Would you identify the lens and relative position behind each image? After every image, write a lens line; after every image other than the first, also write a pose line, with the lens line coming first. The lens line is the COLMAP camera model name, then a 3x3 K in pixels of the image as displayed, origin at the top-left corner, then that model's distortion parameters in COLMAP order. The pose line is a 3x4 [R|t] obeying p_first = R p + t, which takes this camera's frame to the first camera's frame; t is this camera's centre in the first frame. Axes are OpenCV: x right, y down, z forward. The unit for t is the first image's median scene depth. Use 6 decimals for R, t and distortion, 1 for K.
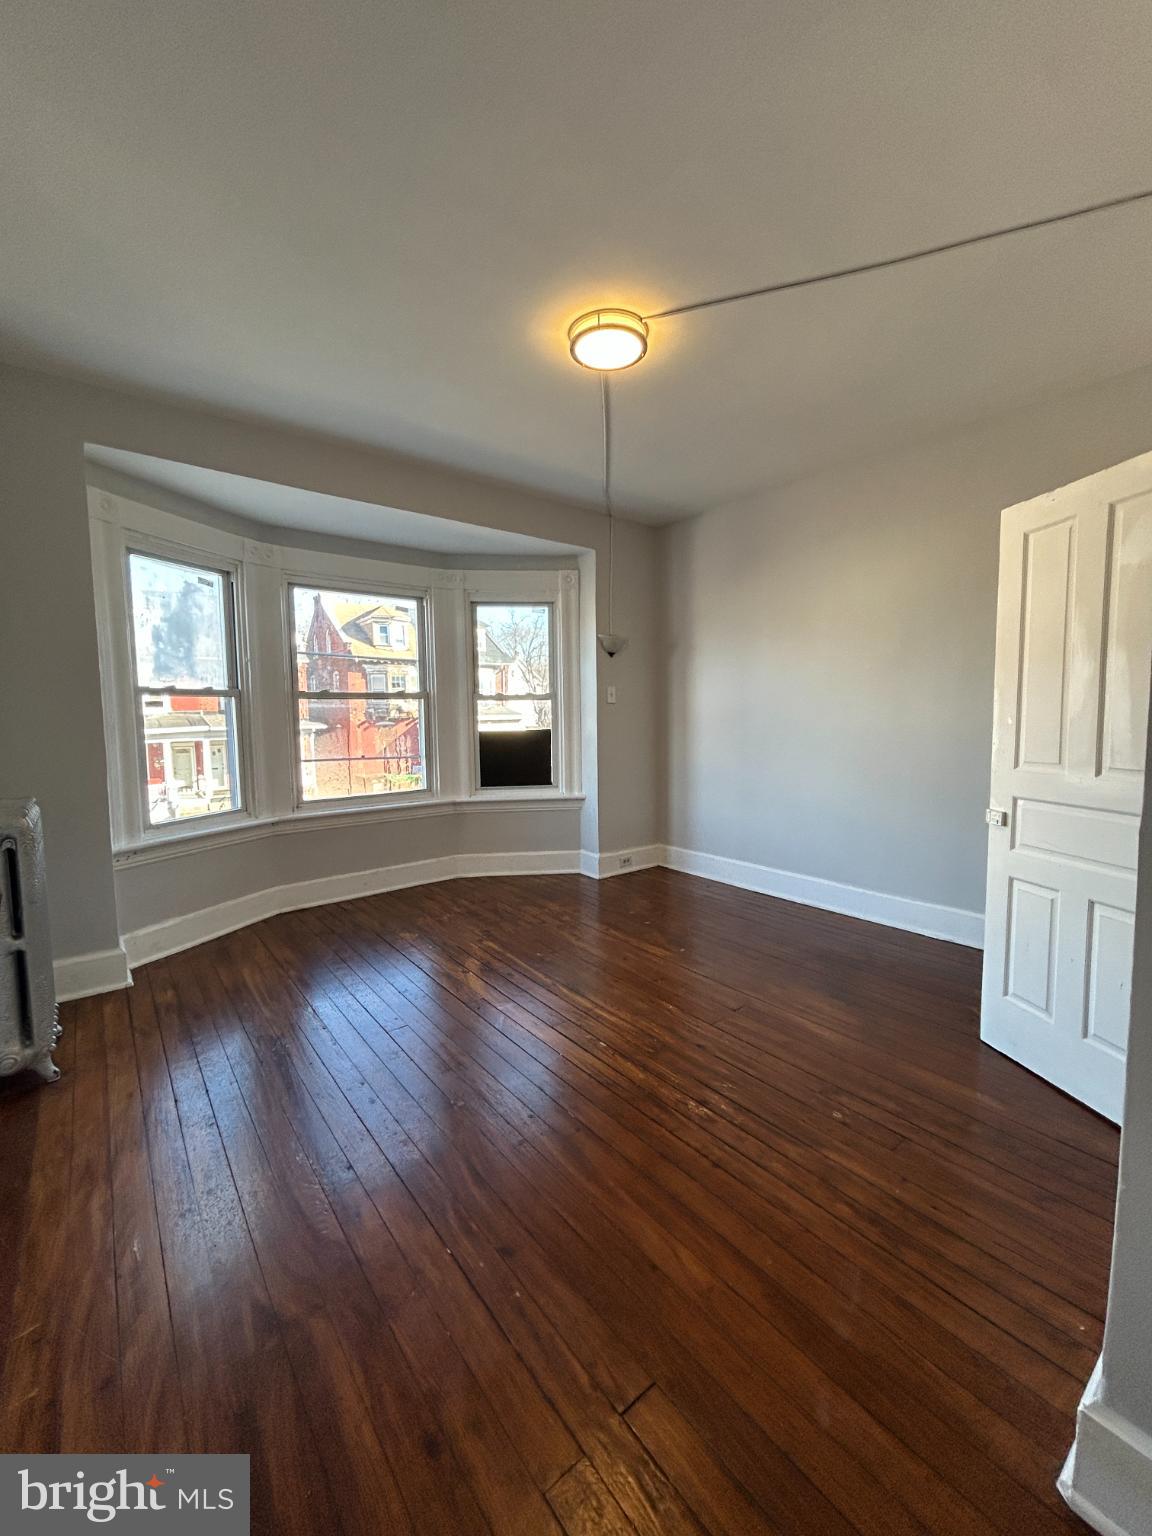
lens RADIAL K [[618.0, 0, 576.2], [0, 618.0, 759.6], [0, 0, 1]] dist [0.001176, 0.000238]
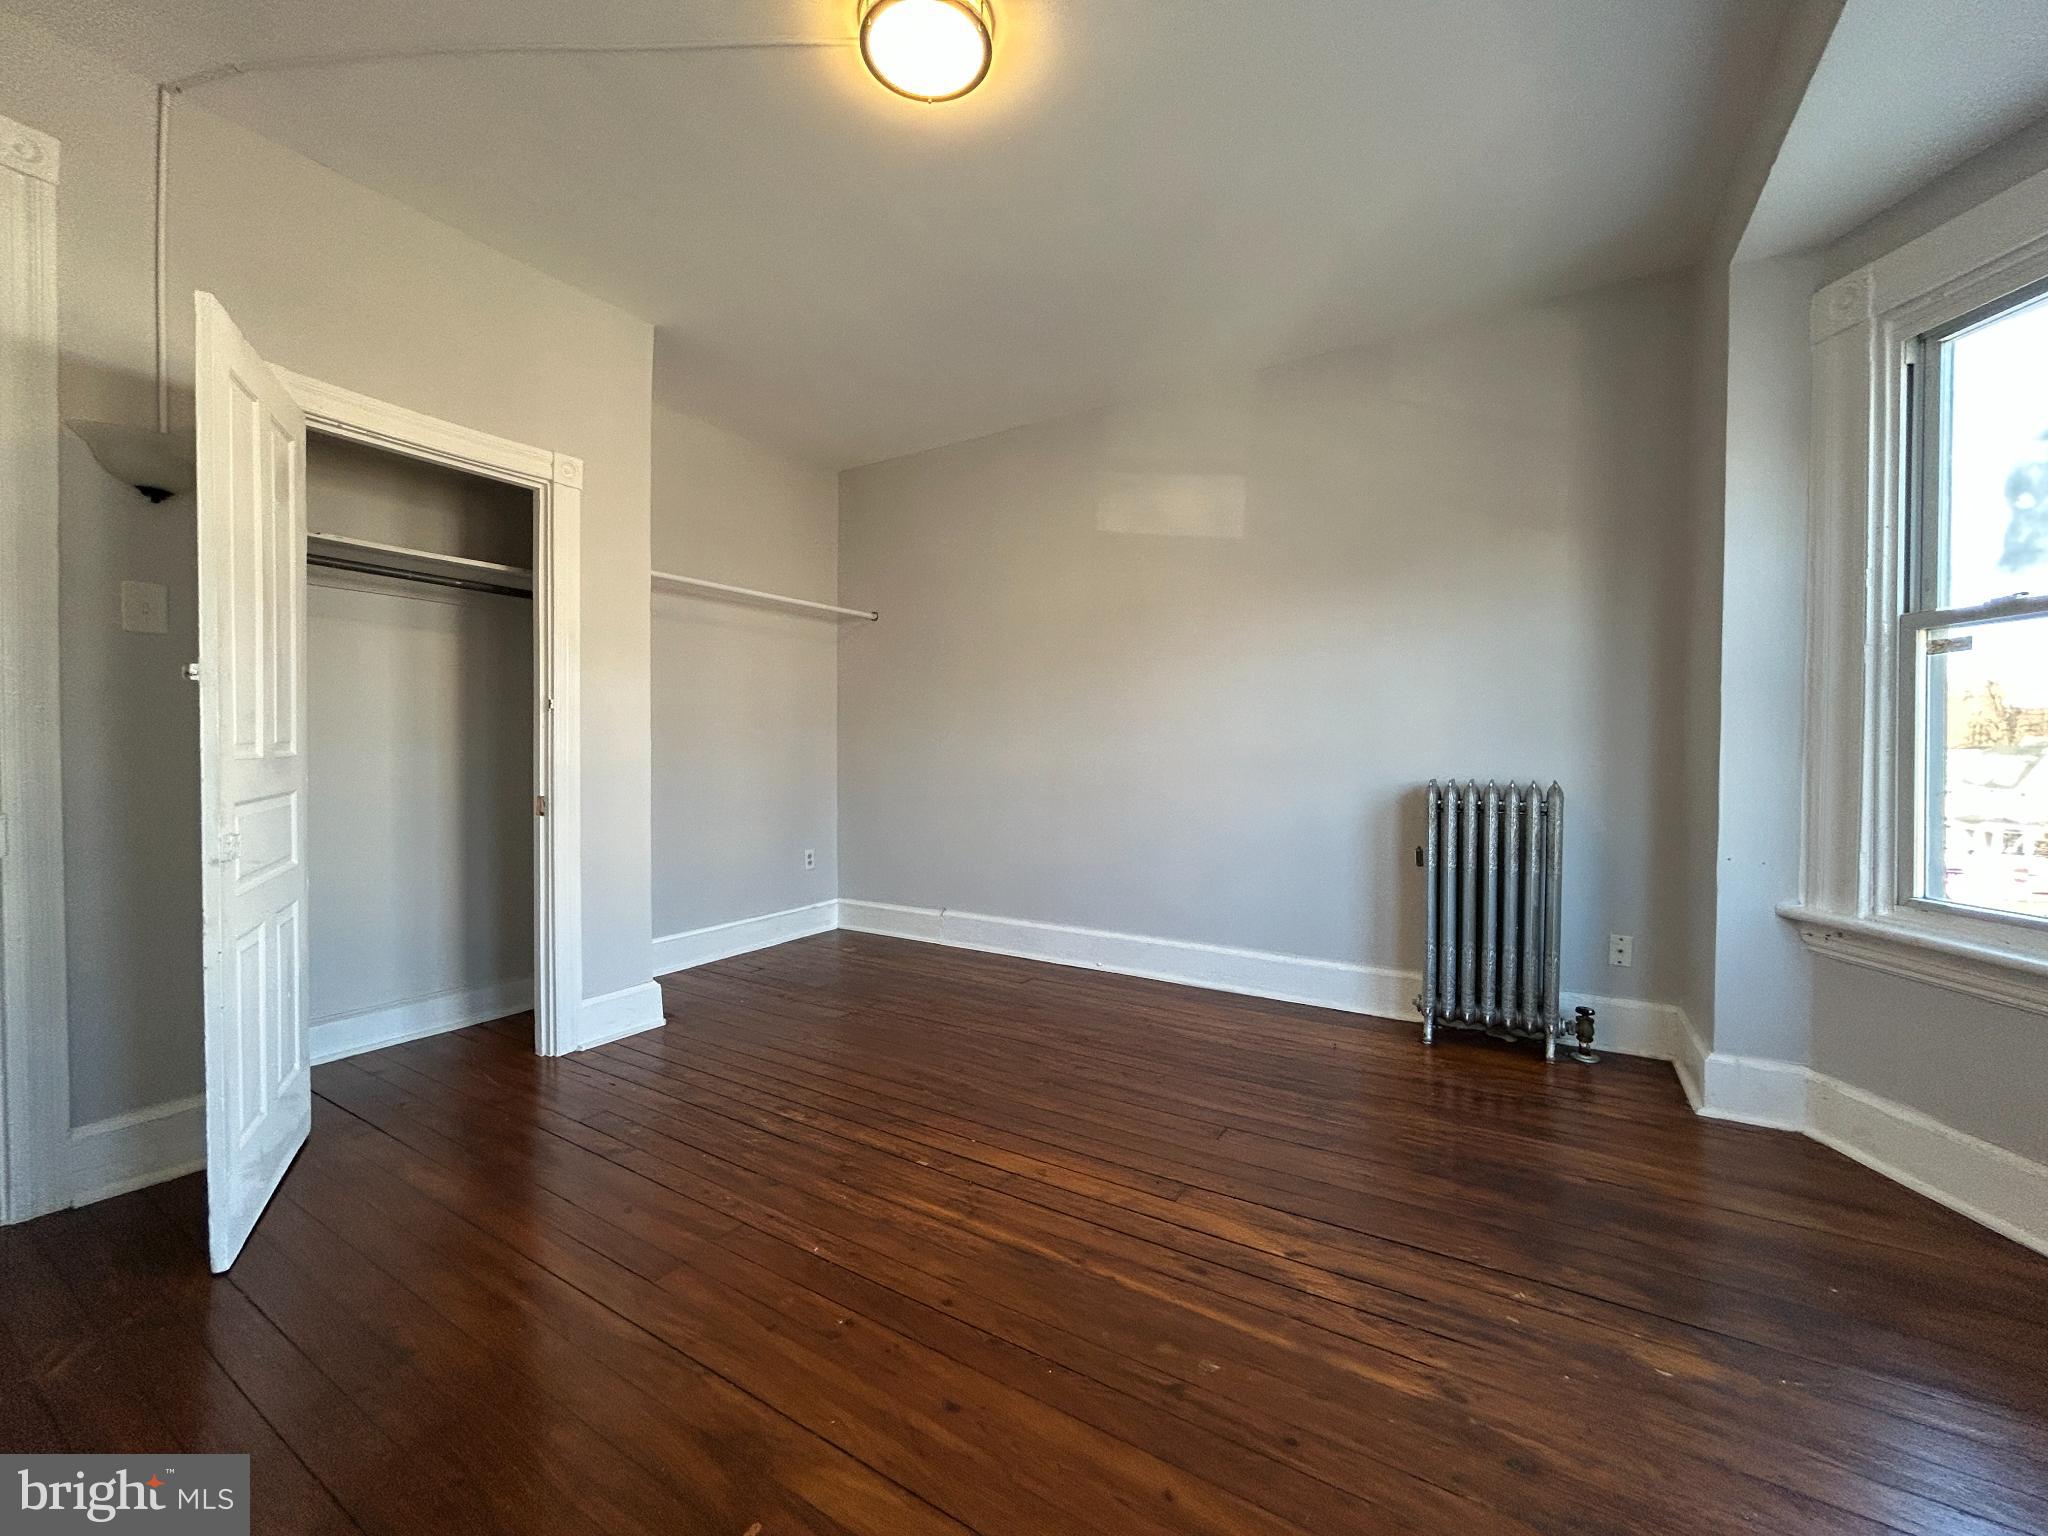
lens RADIAL K [[824.0, 0, 1013.3], [0, 824.0, 757.9], [0, 0, 1]] dist [0.001176, 0.000238]
pose [[-0.938359, 0.012799, -0.345424, 0.204817], [-0.019927, 0.995649, 0.091023, -0.051540], [0.345086, 0.092296, -0.934022, 1.466093]]
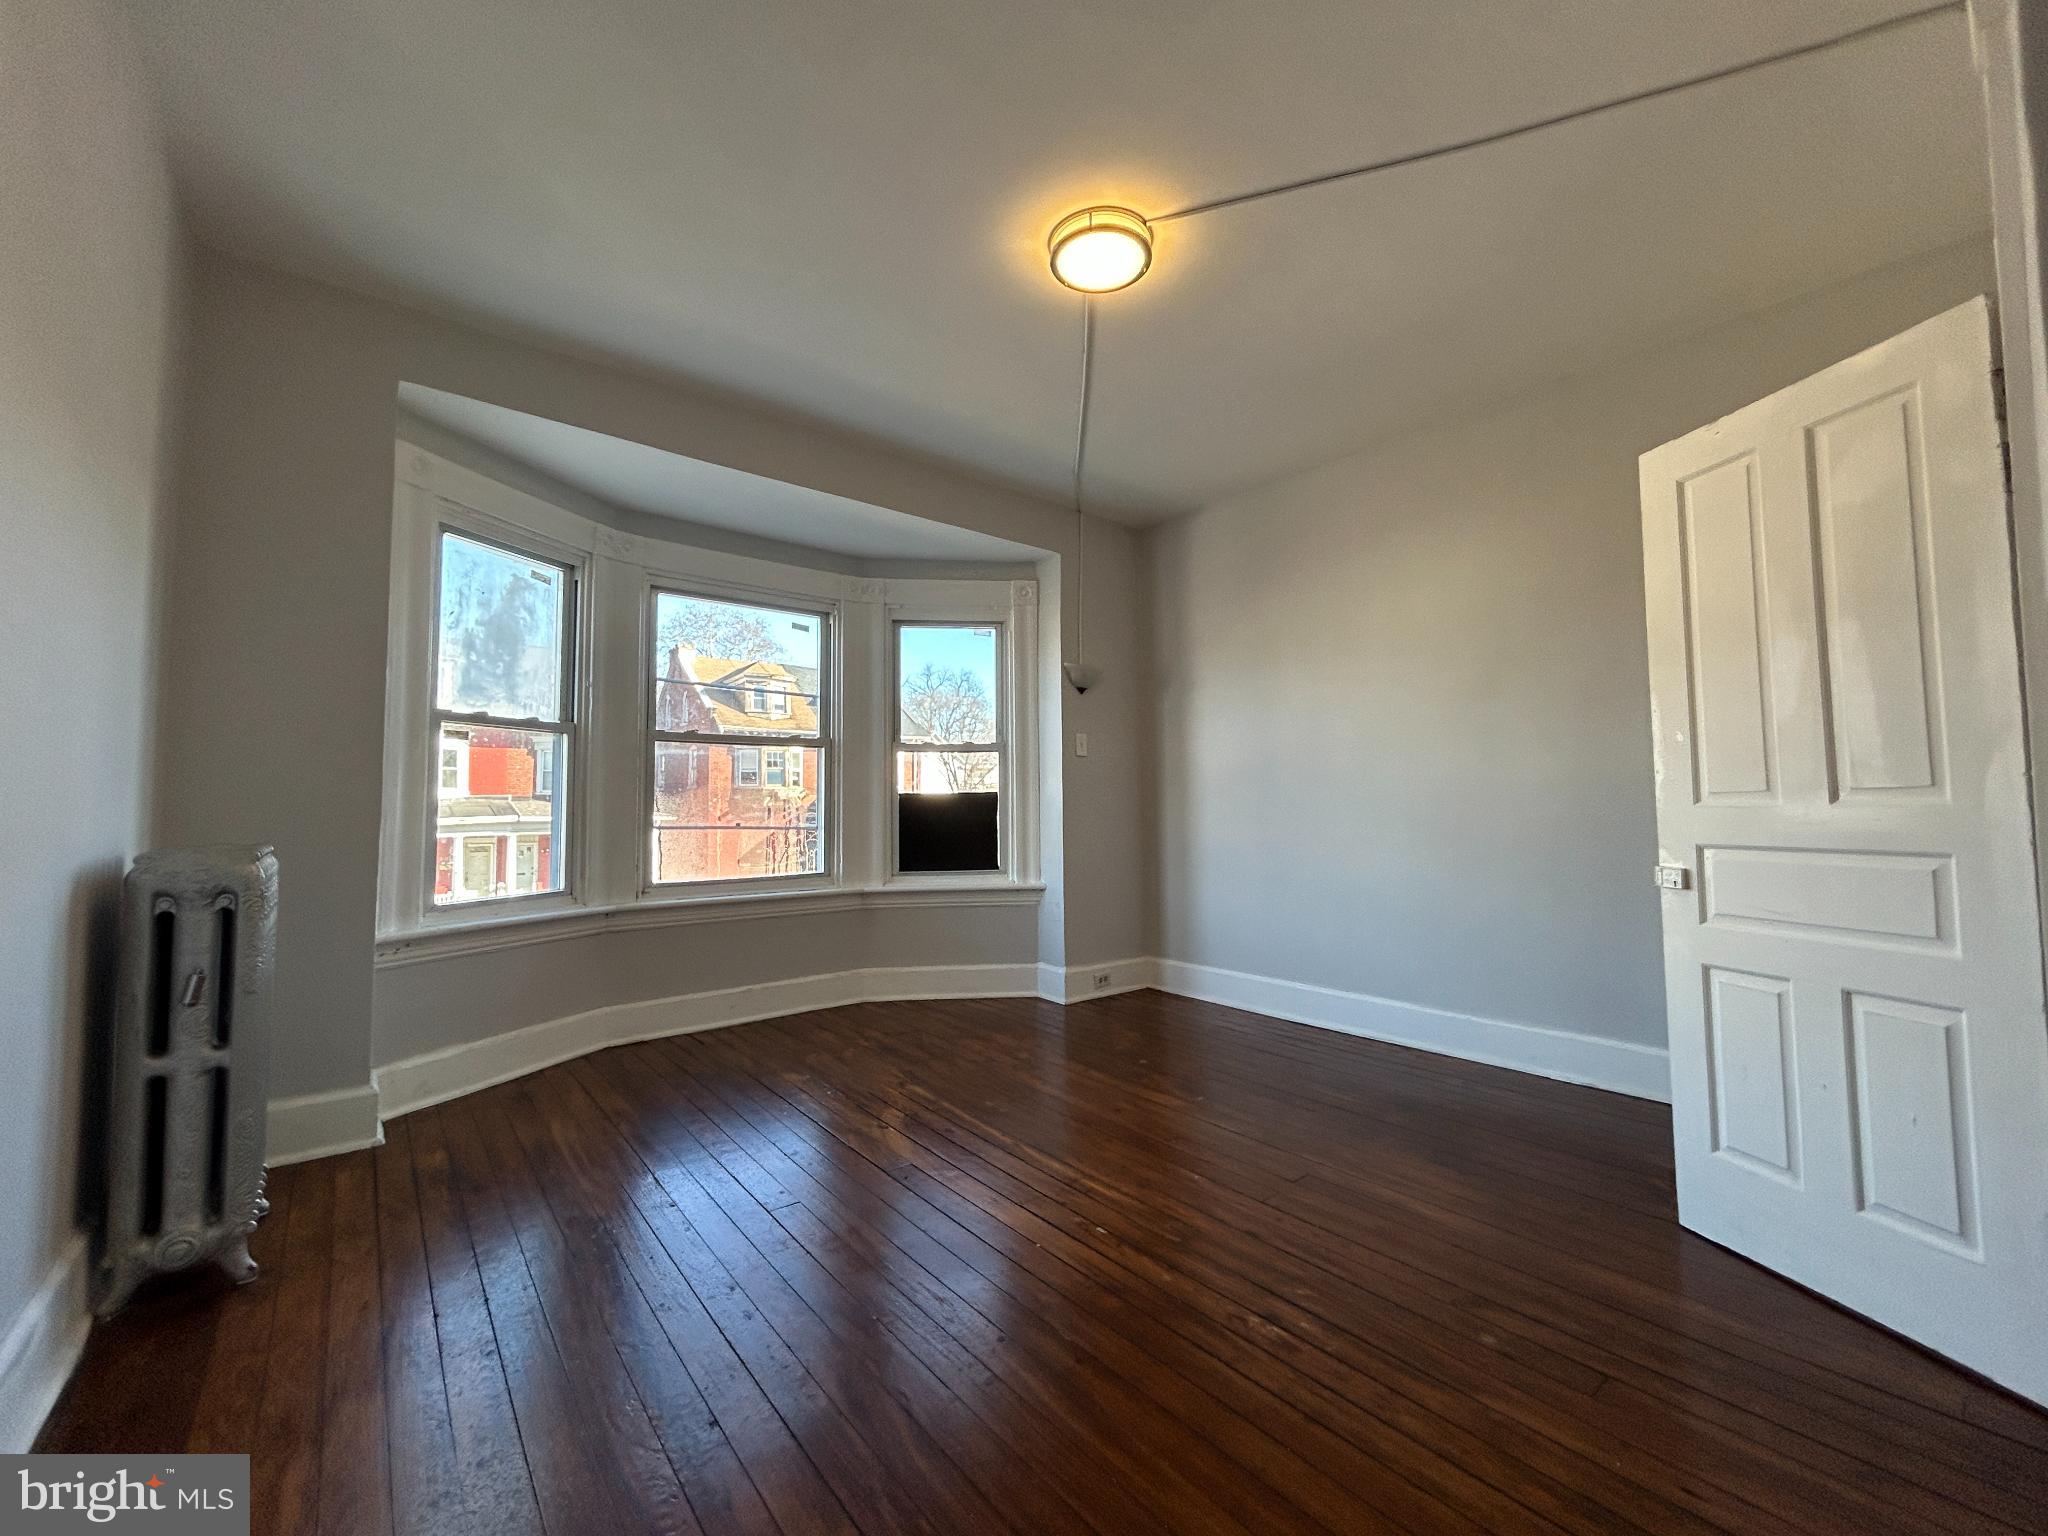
lens RADIAL K [[824.0, 0, 1013.3], [0, 824.0, 757.9], [0, 0, 1]] dist [0.001176, 0.000238]
pose [[0.999961, 0.007119, 0.005271, -0.045685], [-0.006338, 0.990726, -0.135728, 0.068275], [-0.006188, 0.135689, 0.990732, 0.057988]]
